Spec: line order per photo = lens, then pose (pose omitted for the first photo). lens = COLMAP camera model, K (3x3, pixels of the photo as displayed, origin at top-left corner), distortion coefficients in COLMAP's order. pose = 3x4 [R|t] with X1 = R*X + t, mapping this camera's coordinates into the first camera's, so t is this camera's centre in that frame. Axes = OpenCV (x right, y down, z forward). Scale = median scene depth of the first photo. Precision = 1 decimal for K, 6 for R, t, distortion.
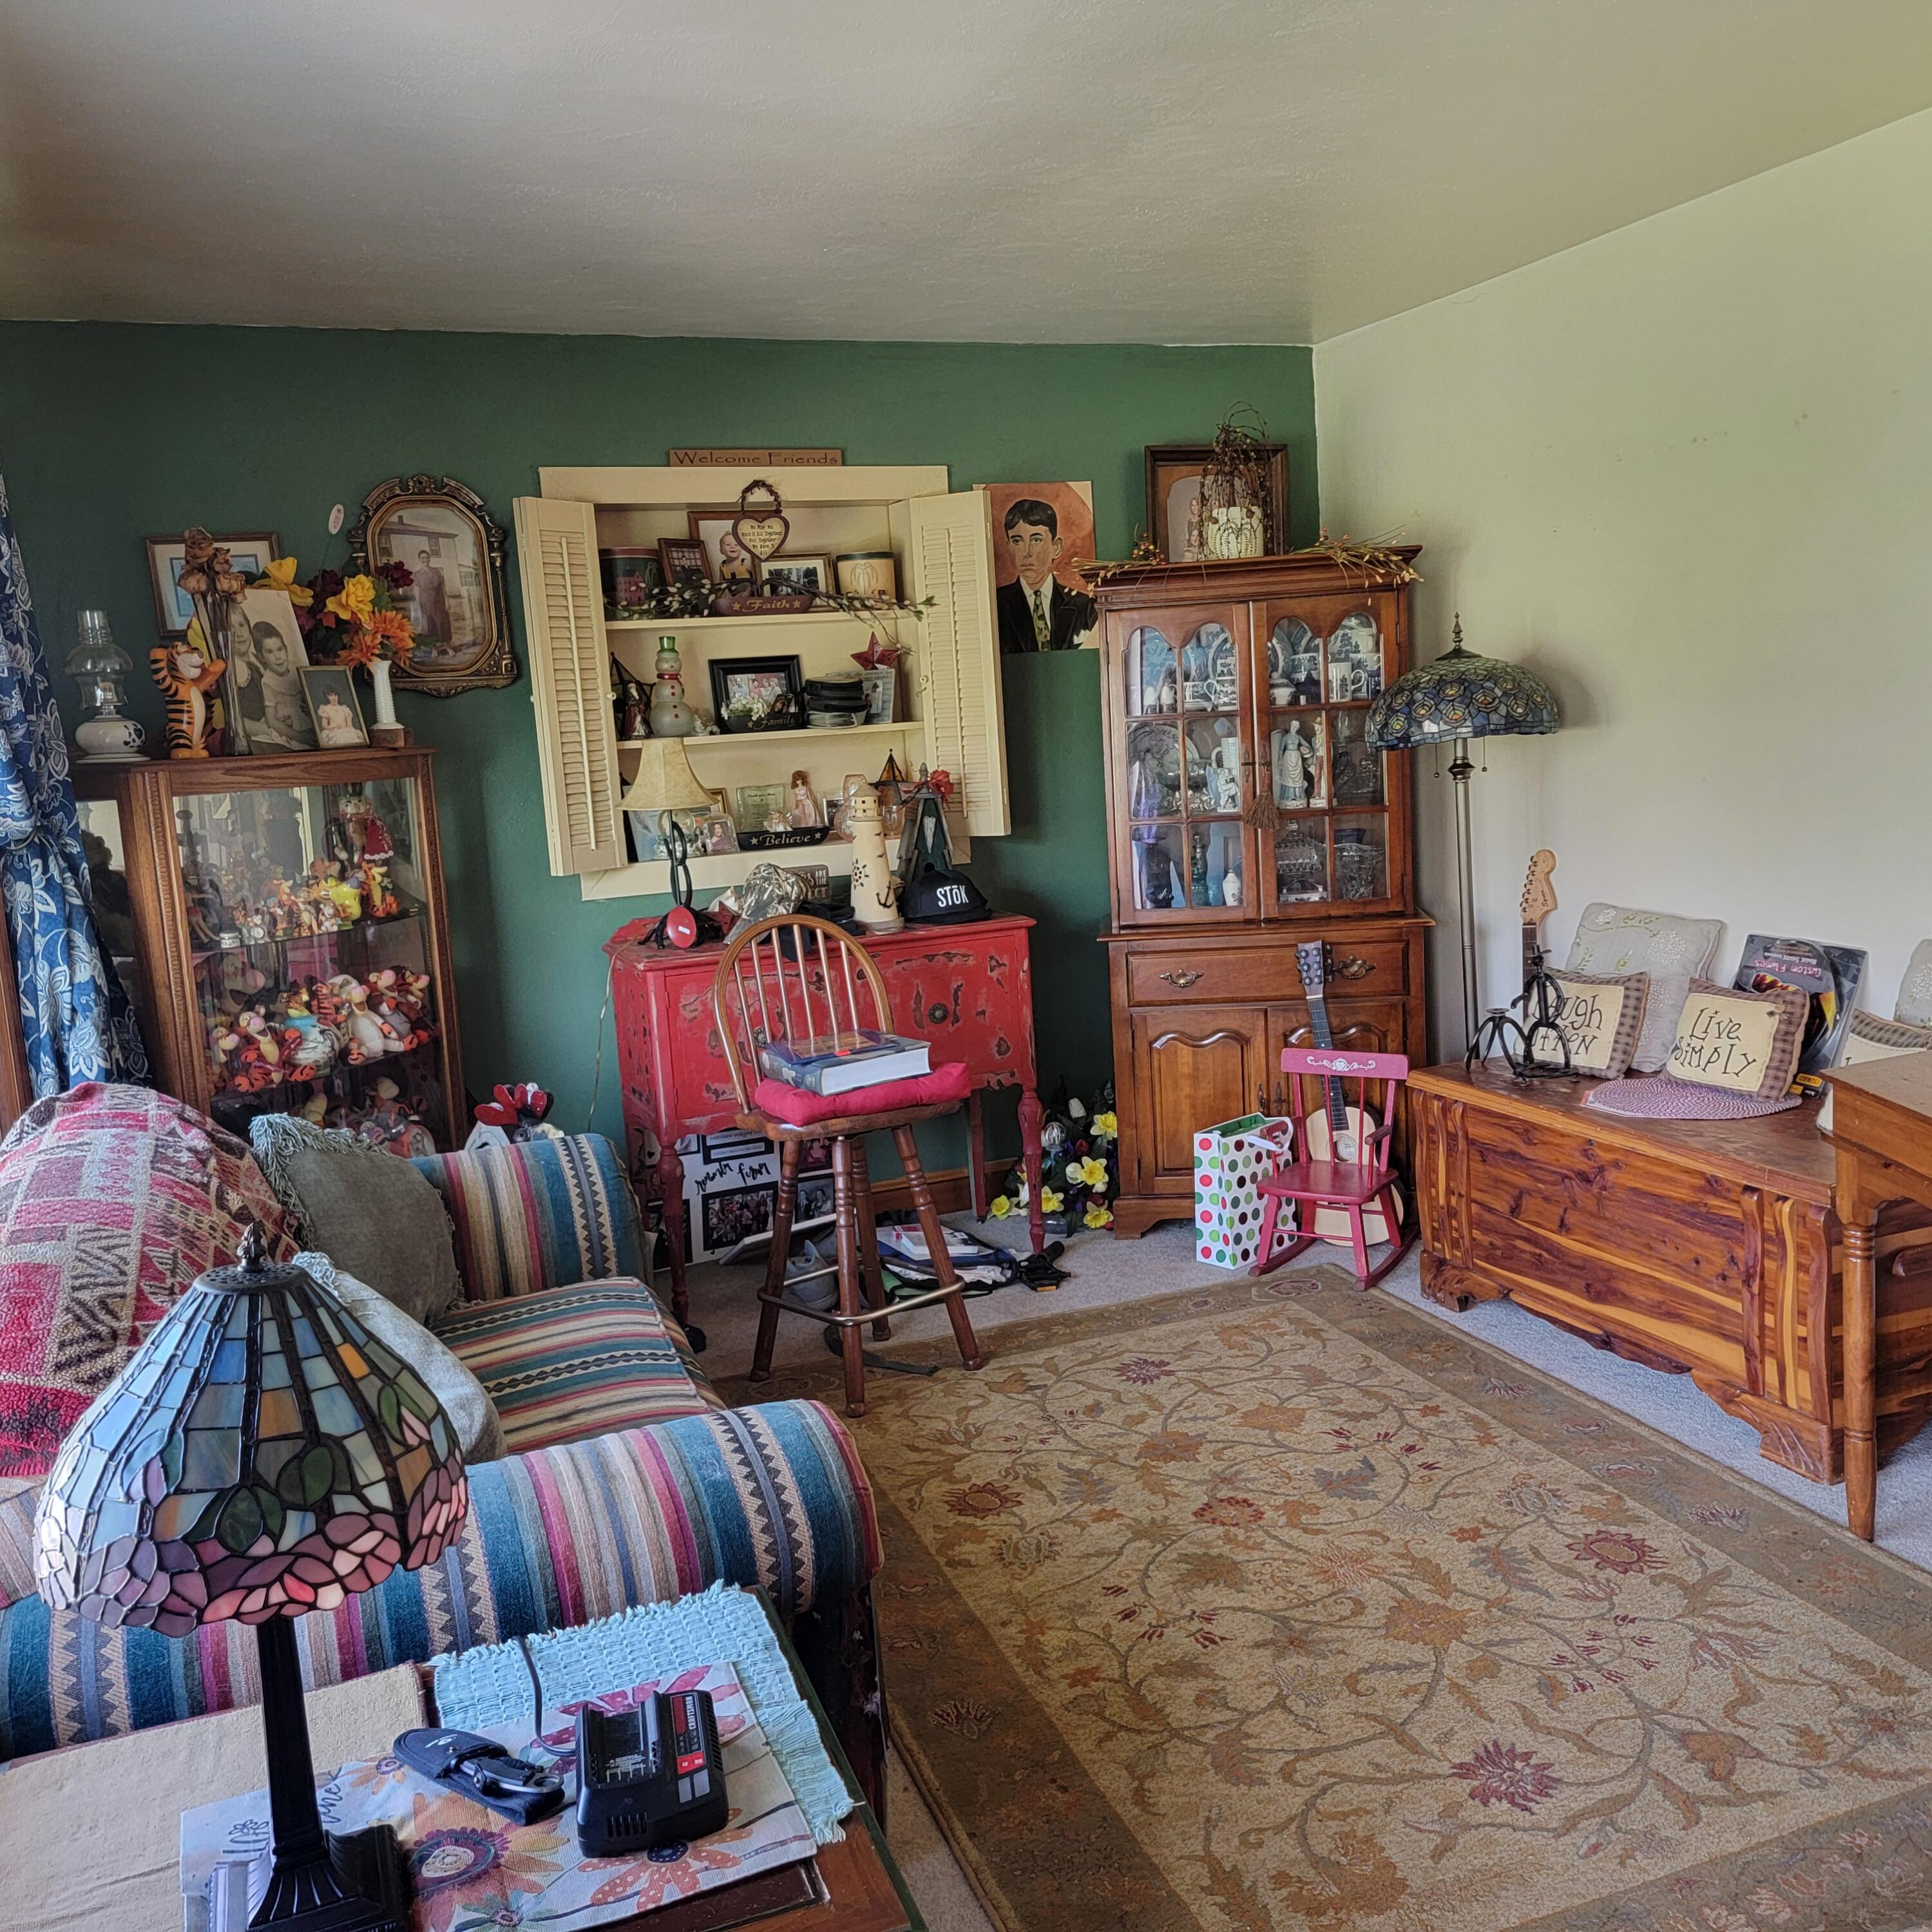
lens RADIAL K [[1823.1, 0, 966.0], [0, 1823.1, 966.0], [0, 0, 1]] dist [0.103502, -0.101259]
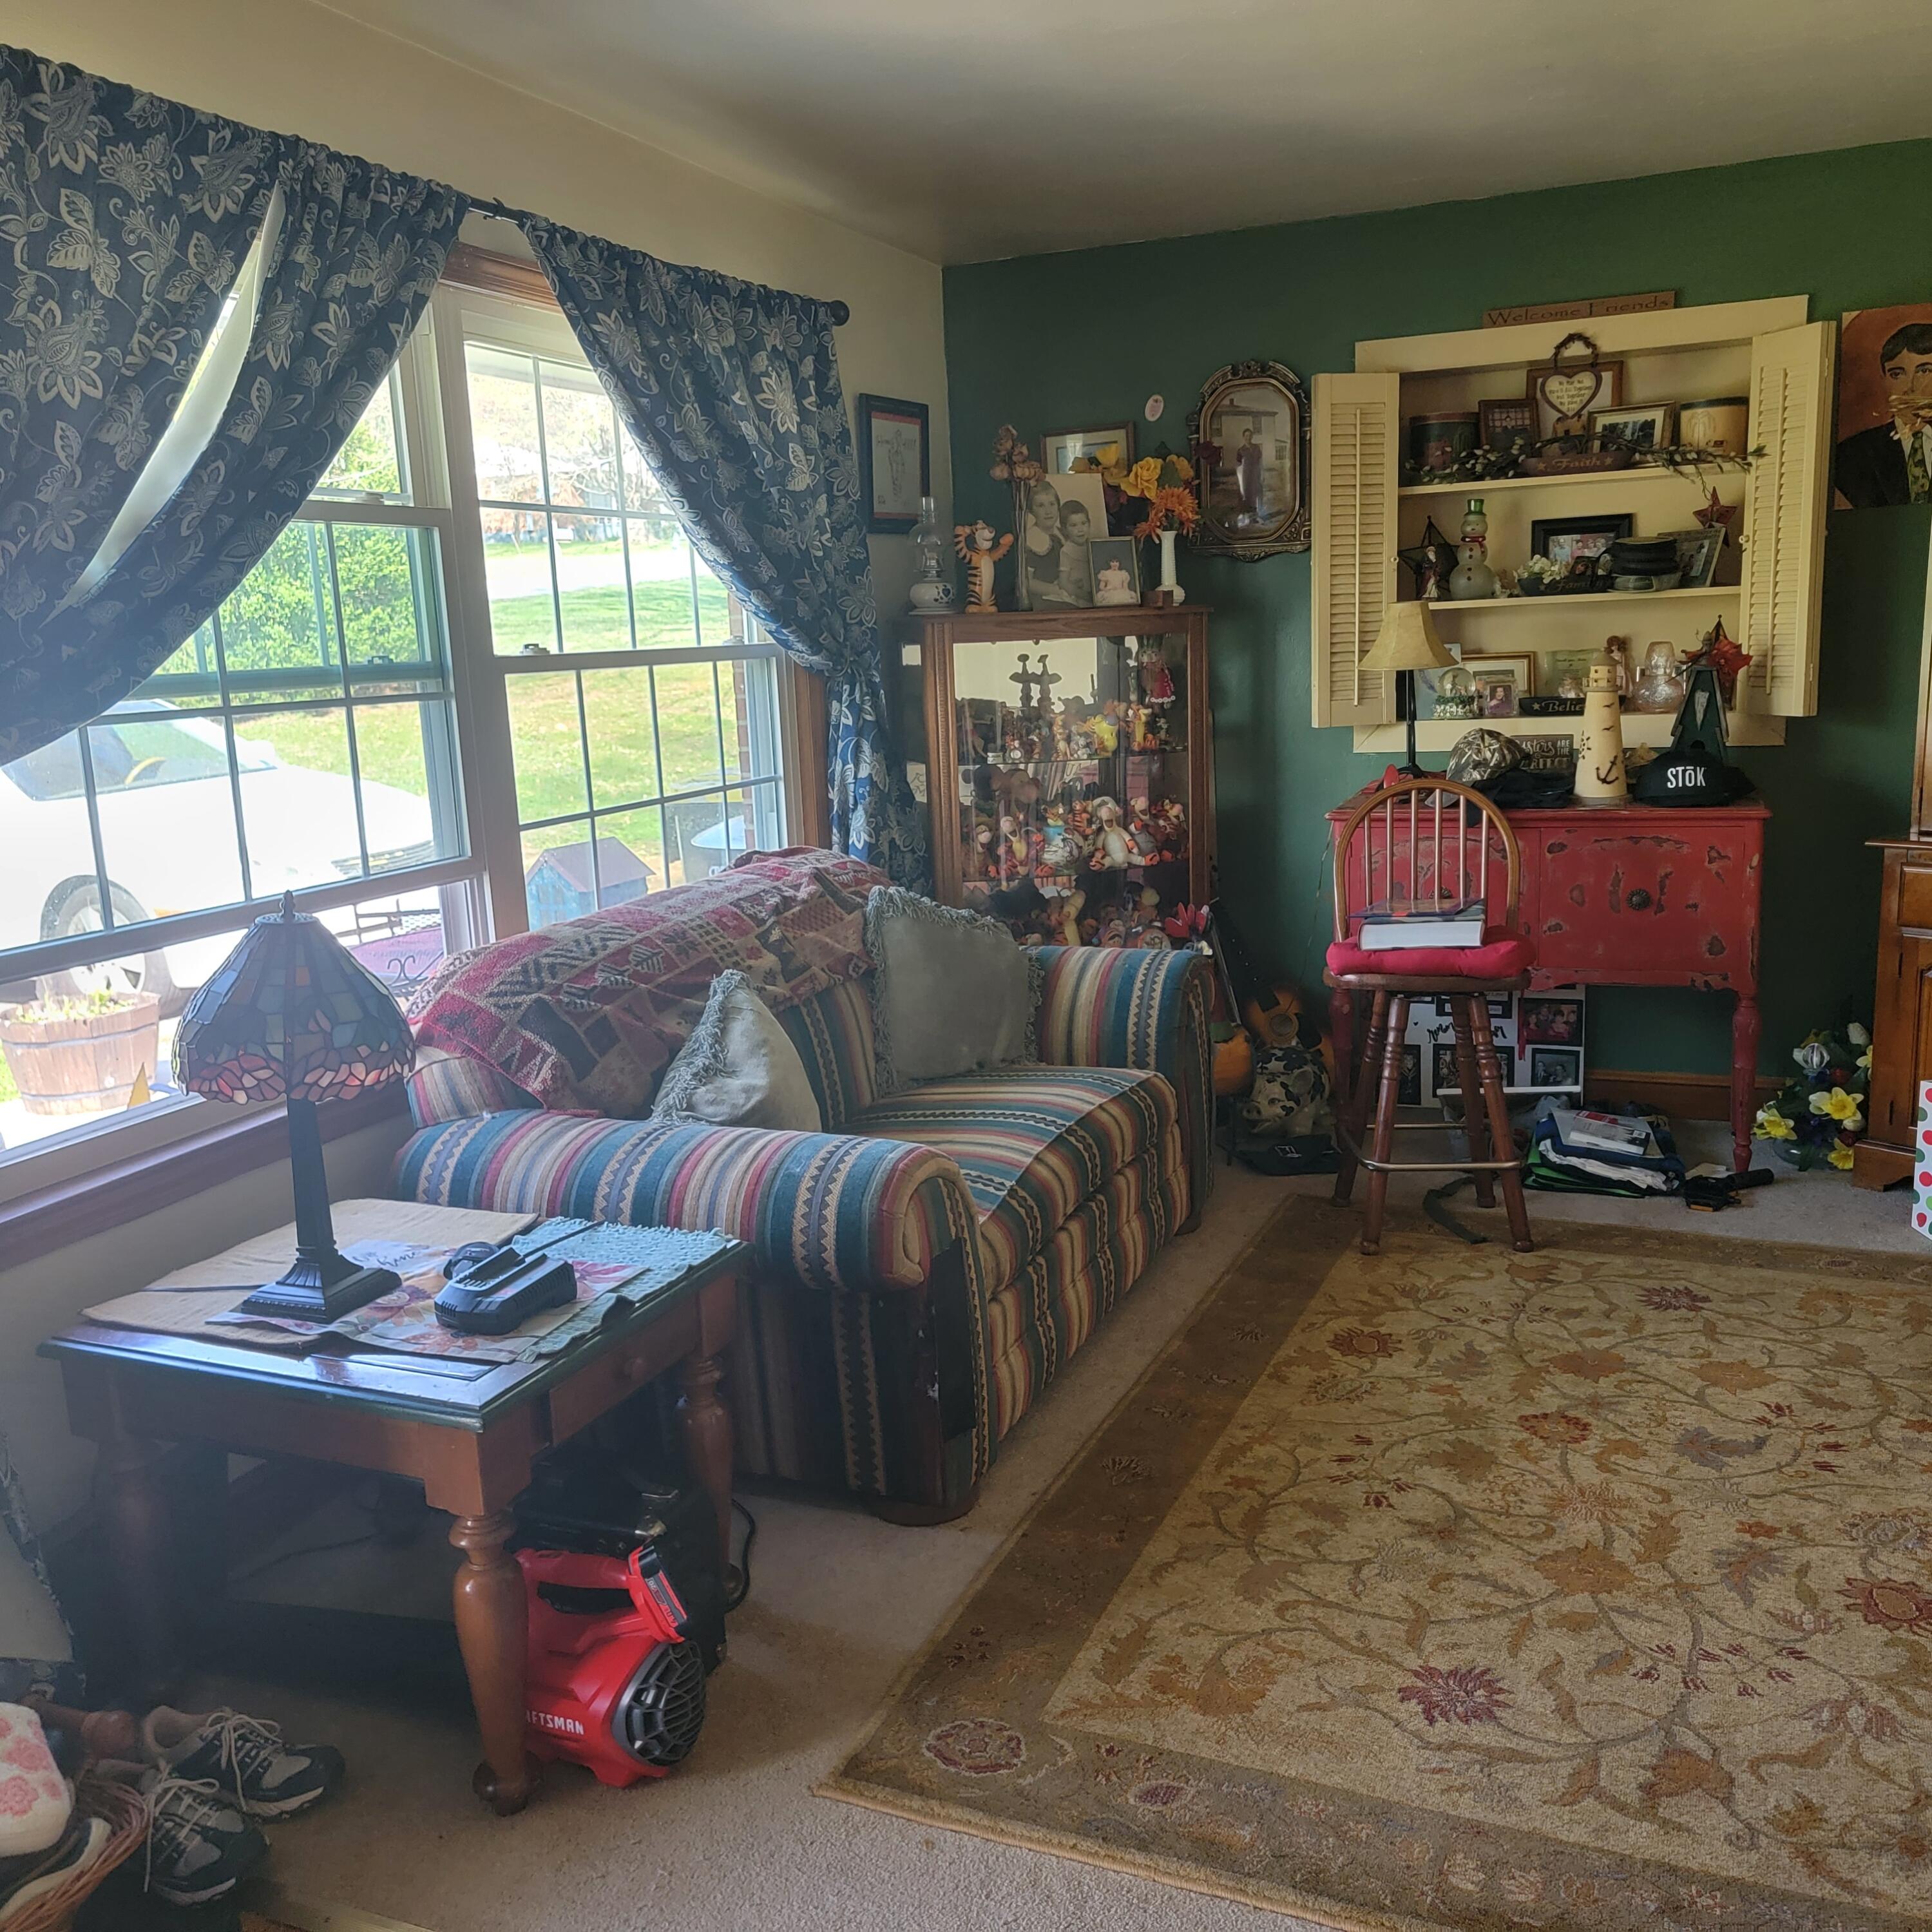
lens RADIAL K [[1823.1, 0, 966.0], [0, 1823.1, 966.0], [0, 0, 1]] dist [0.103502, -0.101259]
pose [[0.707954, 0.162107, -0.687402, 0.403581], [-0.104916, 0.986642, 0.124622, -0.022937], [0.698422, -0.016107, 0.715505, 0.067064]]
